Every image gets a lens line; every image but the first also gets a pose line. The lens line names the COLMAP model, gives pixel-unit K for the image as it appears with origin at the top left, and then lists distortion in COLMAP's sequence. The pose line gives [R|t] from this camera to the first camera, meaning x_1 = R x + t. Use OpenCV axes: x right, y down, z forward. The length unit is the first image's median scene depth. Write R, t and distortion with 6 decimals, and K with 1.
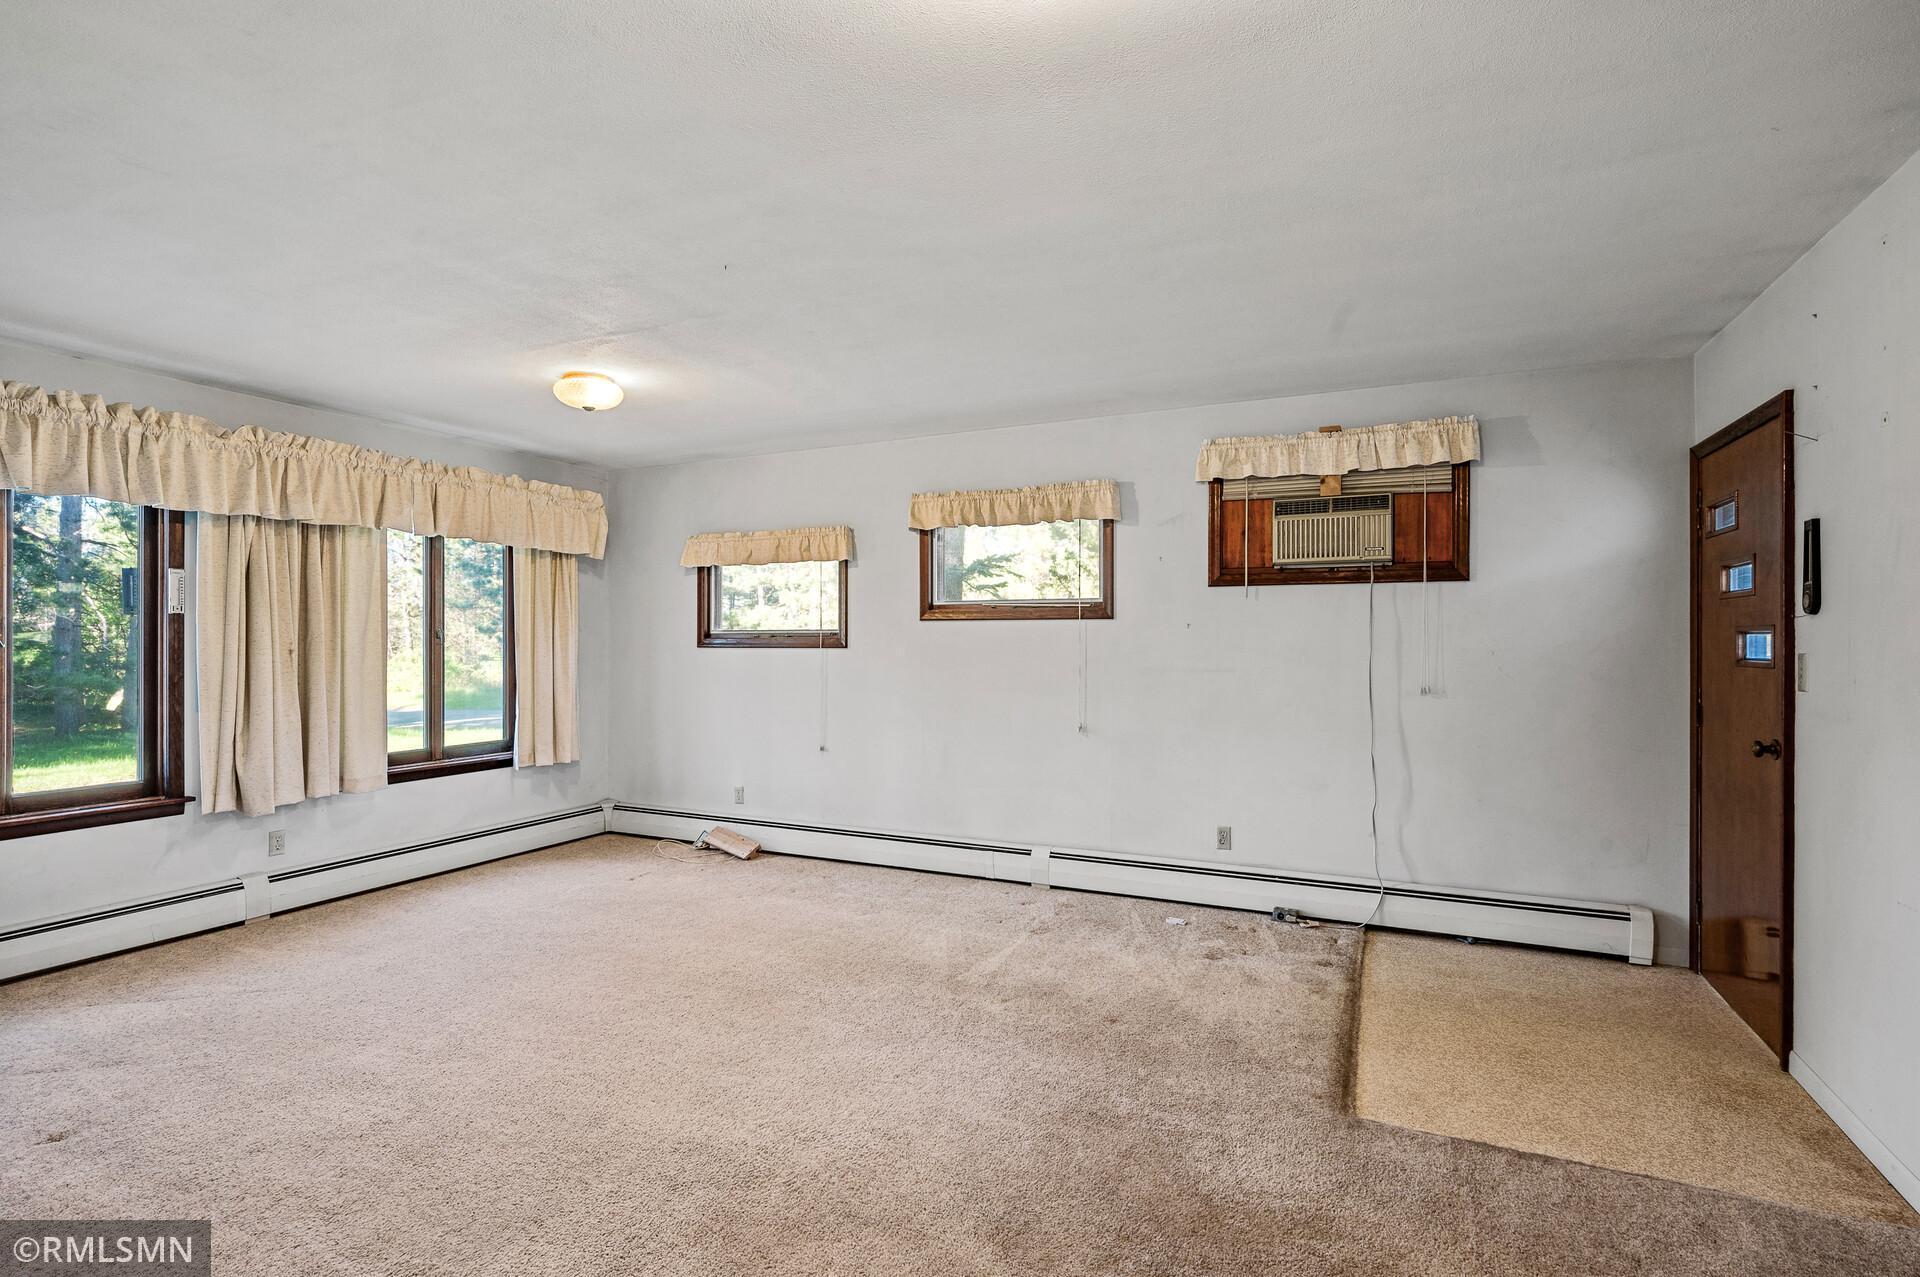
lens RADIAL K [[881.8, 0, 899.4], [0, 881.8, 636.4], [0, 0, 1]] dist [0.004954, 0.000269]
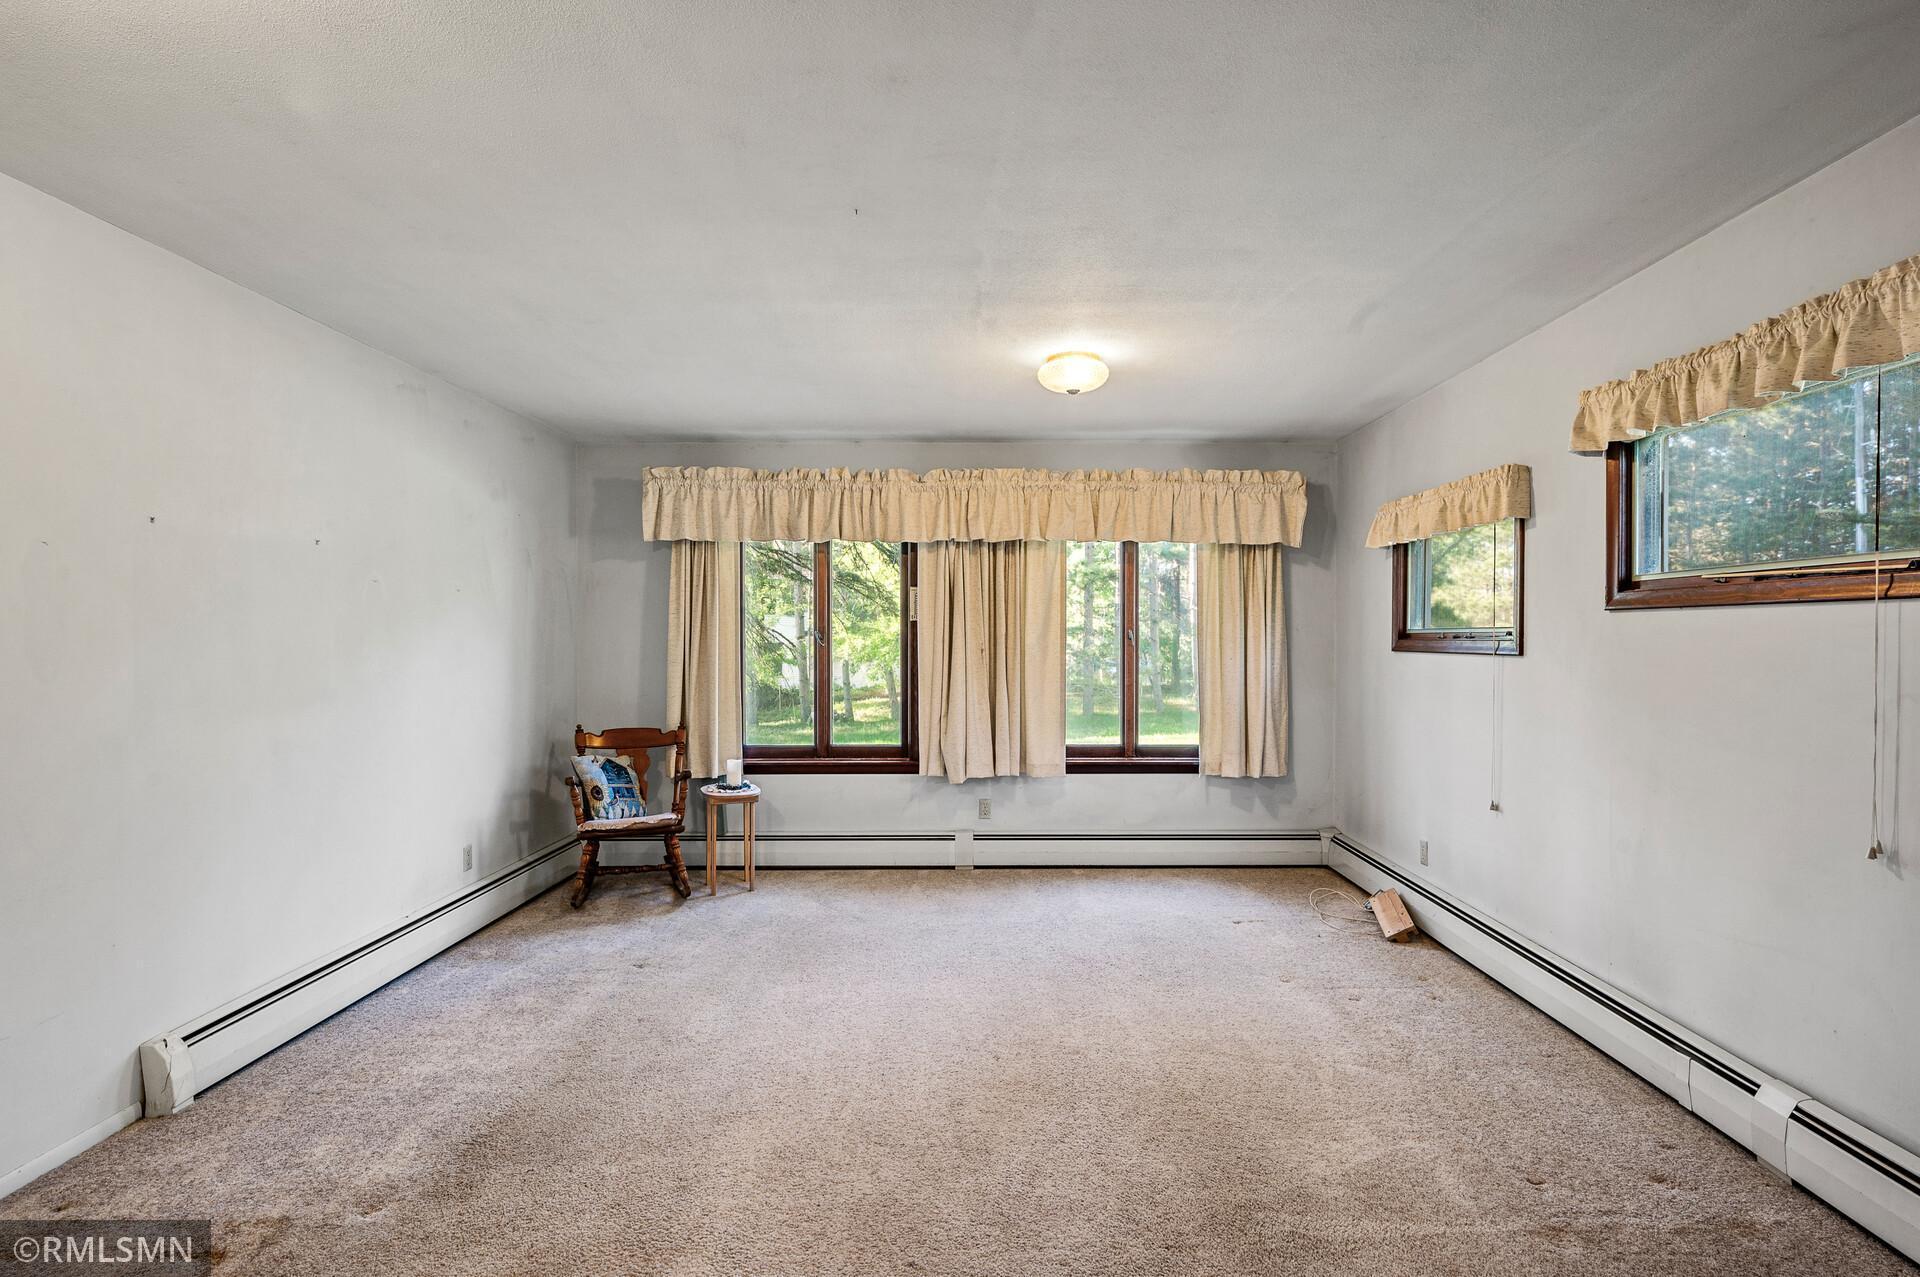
lens RADIAL K [[917.3, 0, 1043.9], [0, 917.3, 643.0], [0, 0, 1]] dist [0.000157, -0.000208]
pose [[0.490412, 0.006056, -0.871470, 0.415905], [0.003677, 0.999953, 0.009018, -0.004045], [0.871483, -0.007627, 0.490366, 0.445251]]
